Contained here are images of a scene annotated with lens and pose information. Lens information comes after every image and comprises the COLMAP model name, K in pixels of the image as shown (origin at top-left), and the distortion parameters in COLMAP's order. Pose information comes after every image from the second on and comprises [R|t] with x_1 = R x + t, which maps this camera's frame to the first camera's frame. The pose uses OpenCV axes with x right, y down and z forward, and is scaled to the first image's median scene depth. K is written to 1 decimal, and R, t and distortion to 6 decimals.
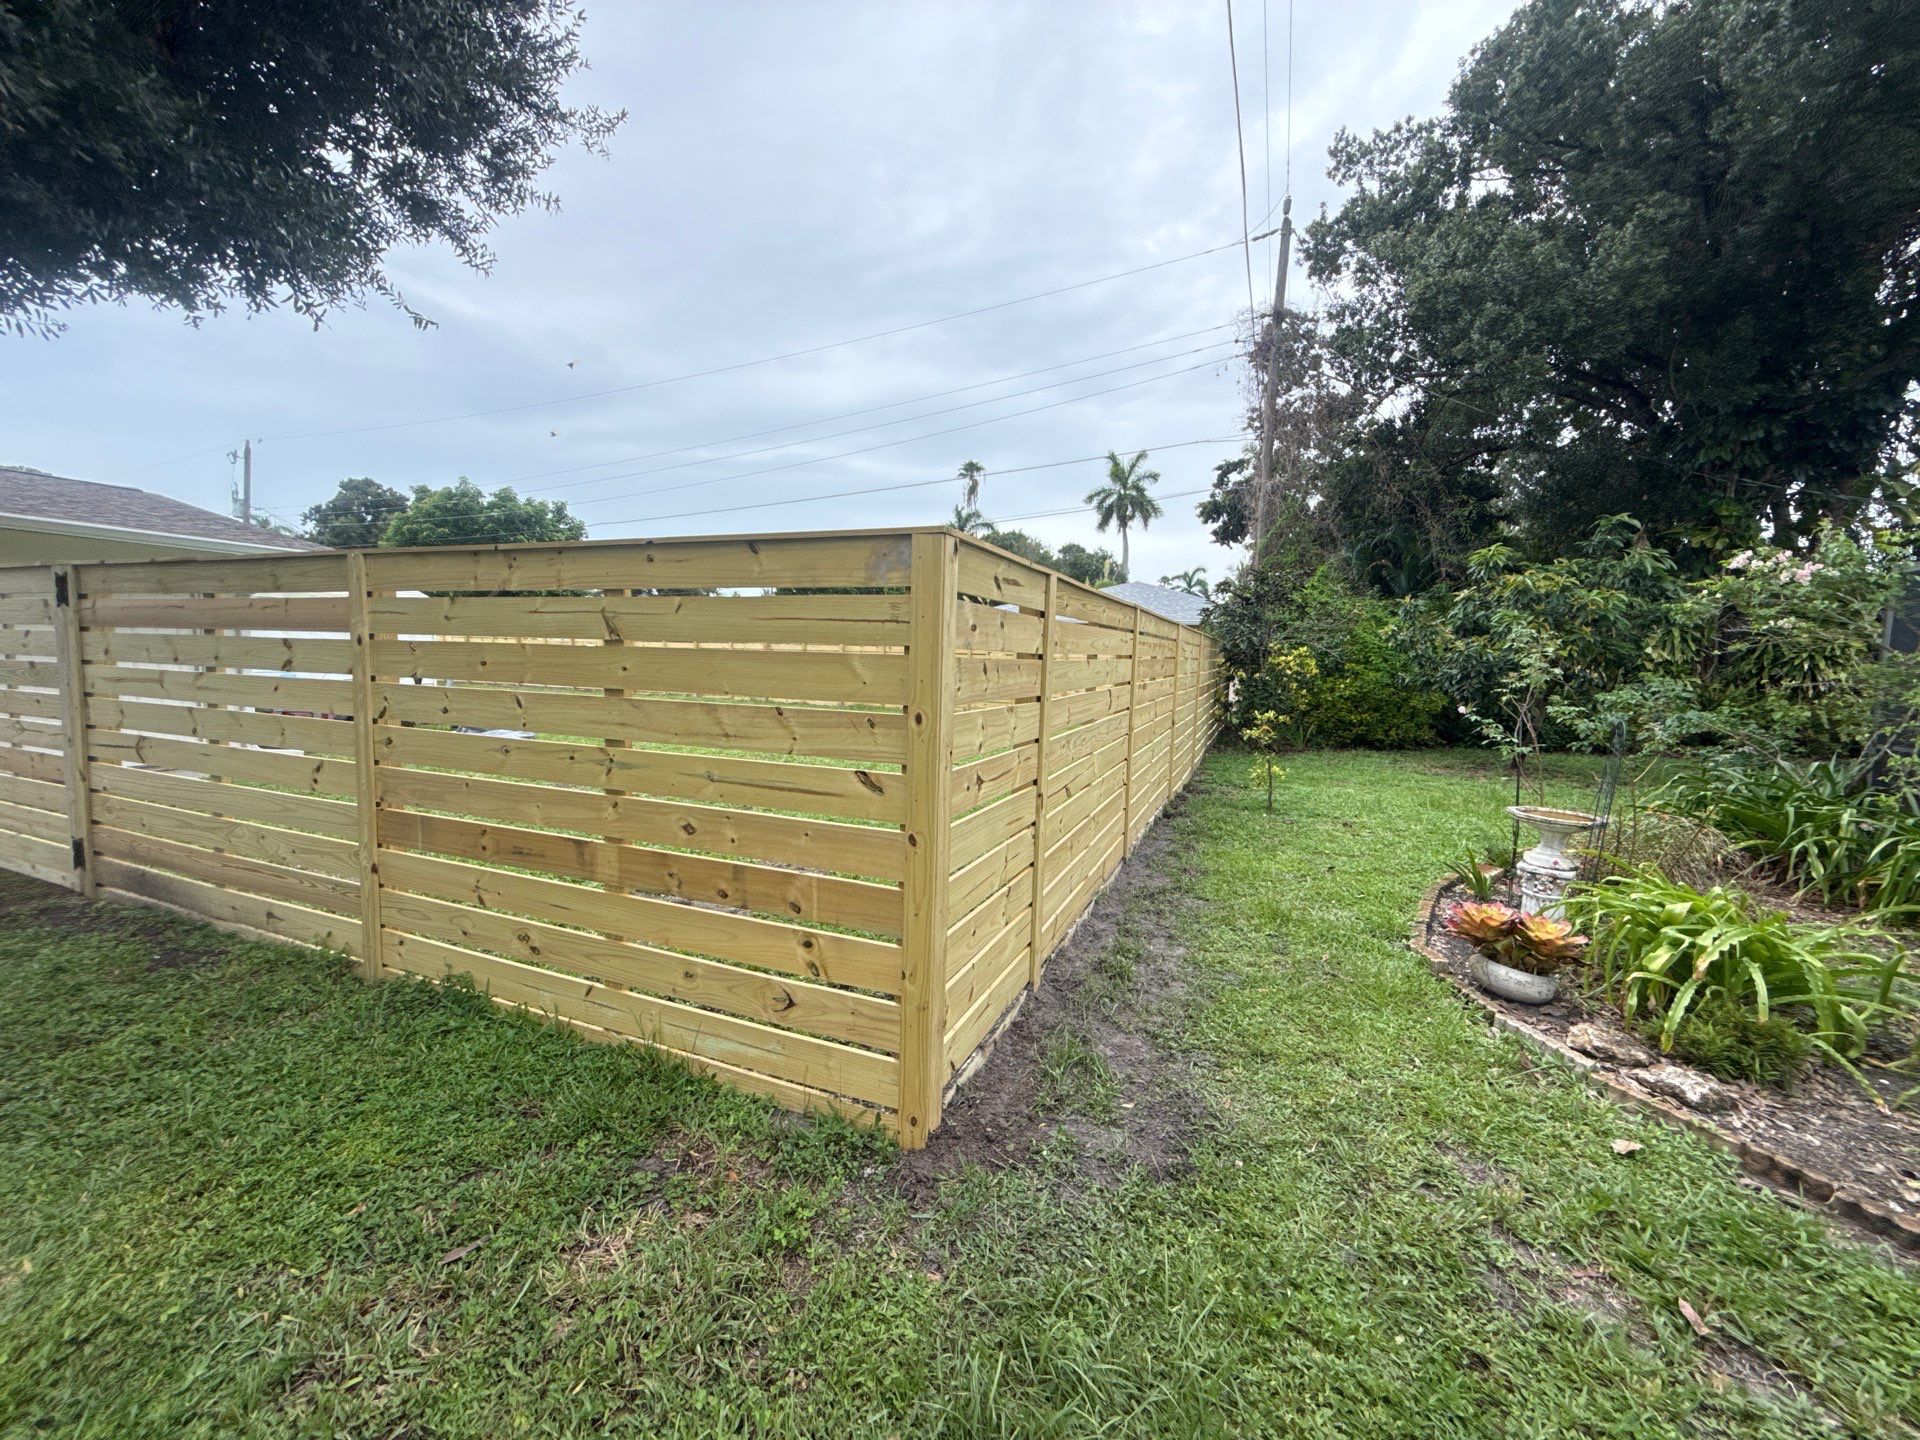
lens RADIAL K [[759.1, 0, 958.7], [0, 759.1, 719.2], [0, 0, 1]] dist [-0.000225, -0.000293]
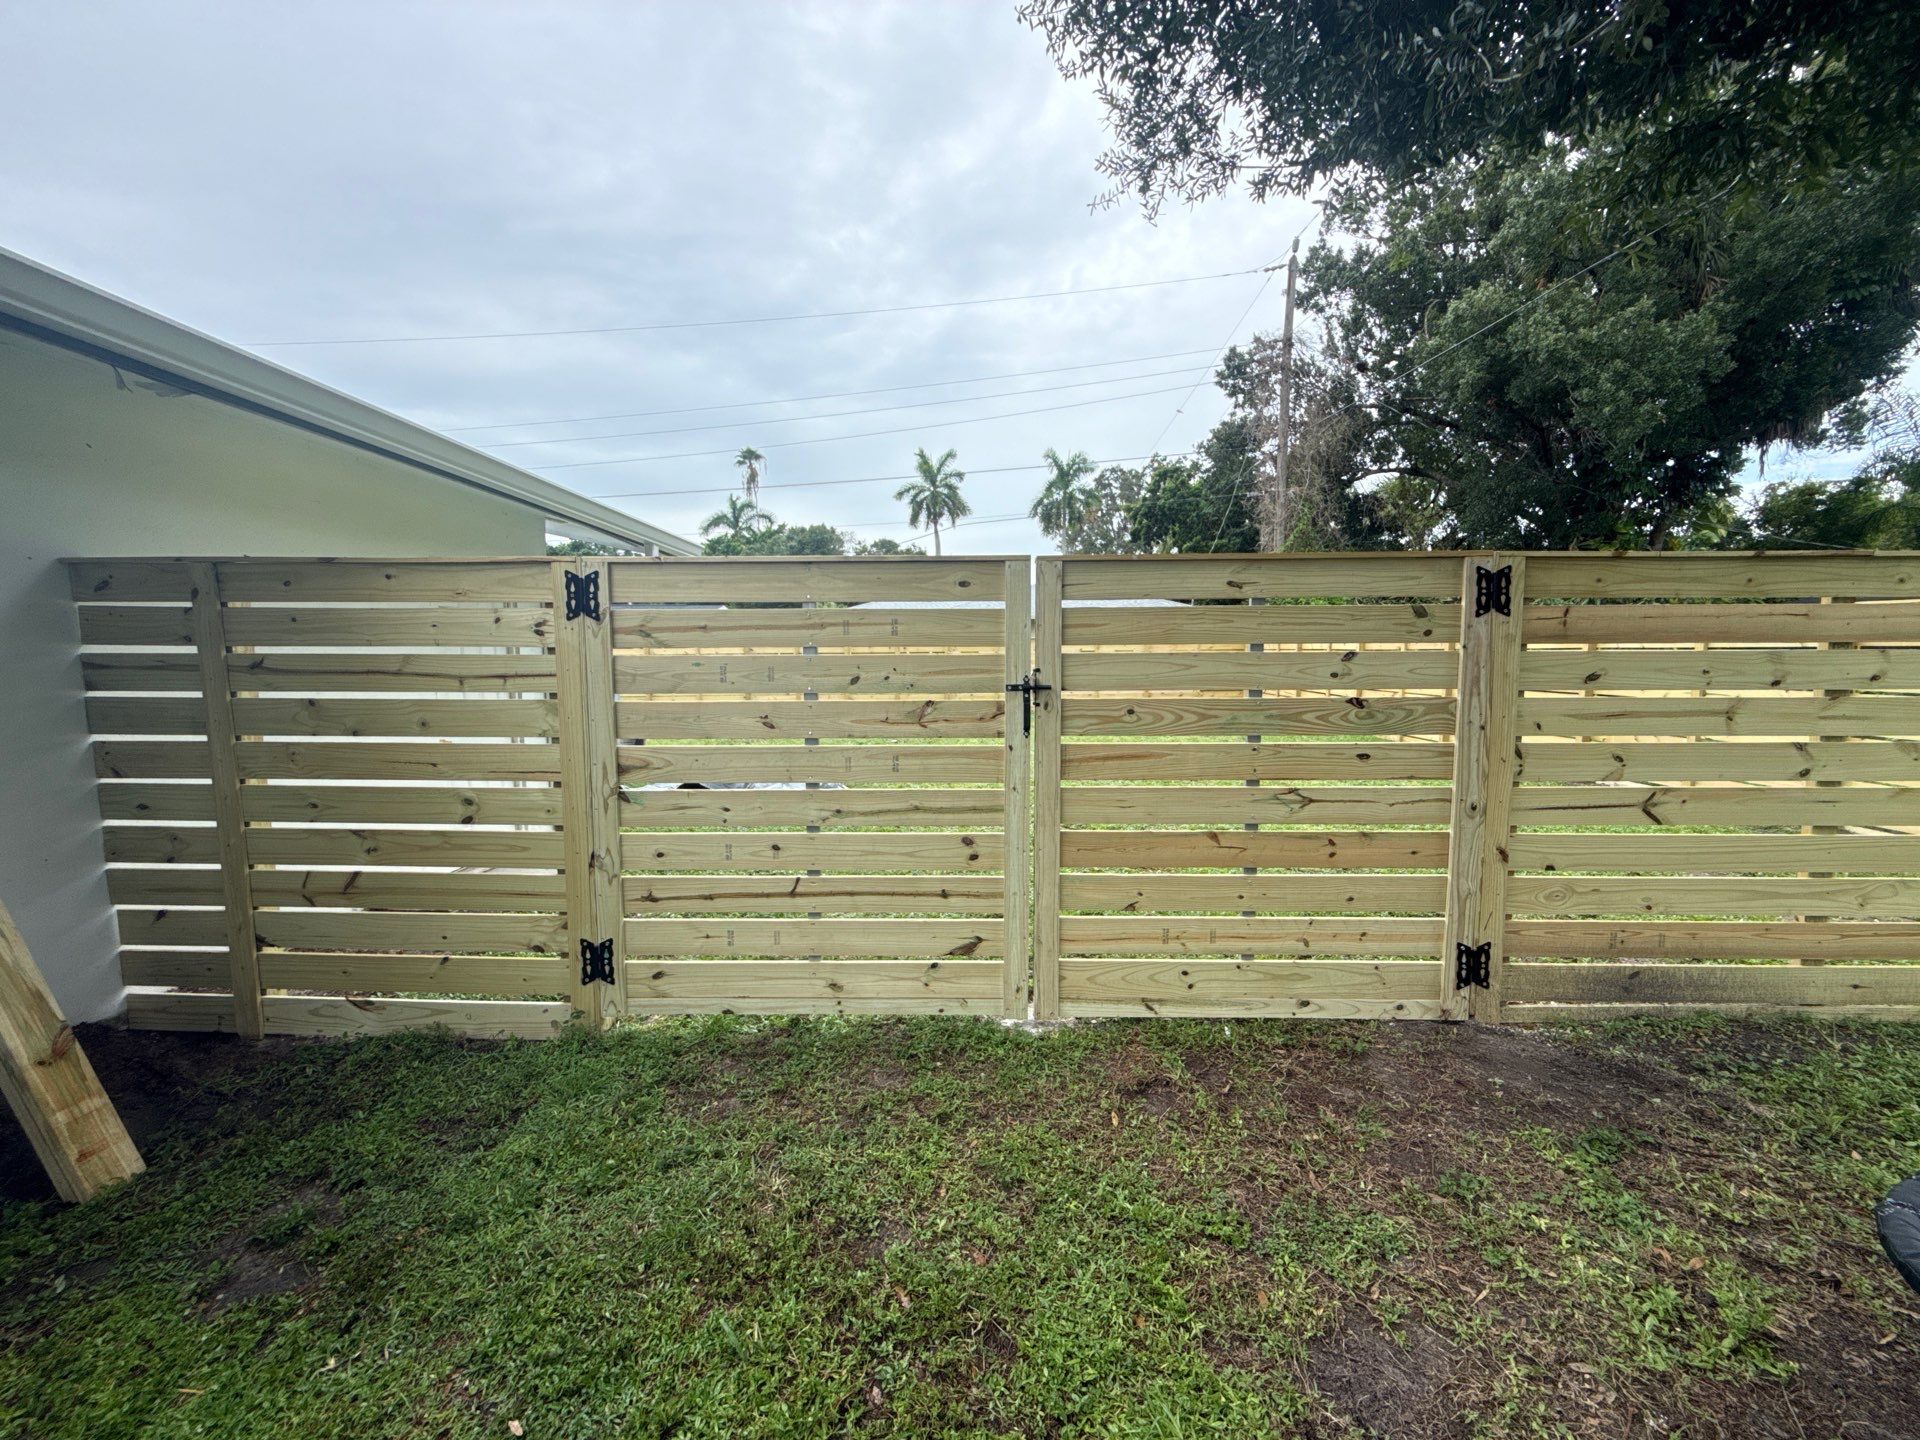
lens RADIAL K [[759.1, 0, 950.9], [0, 759.1, 722.2], [0, 0, 1]] dist [-0.000225, -0.000293]
pose [[0.936981, -0.058038, 0.344527, -0.130148], [0.054146, 0.998314, 0.020917, -0.006300], [-0.345160, -0.000945, 0.938544, 0.033467]]
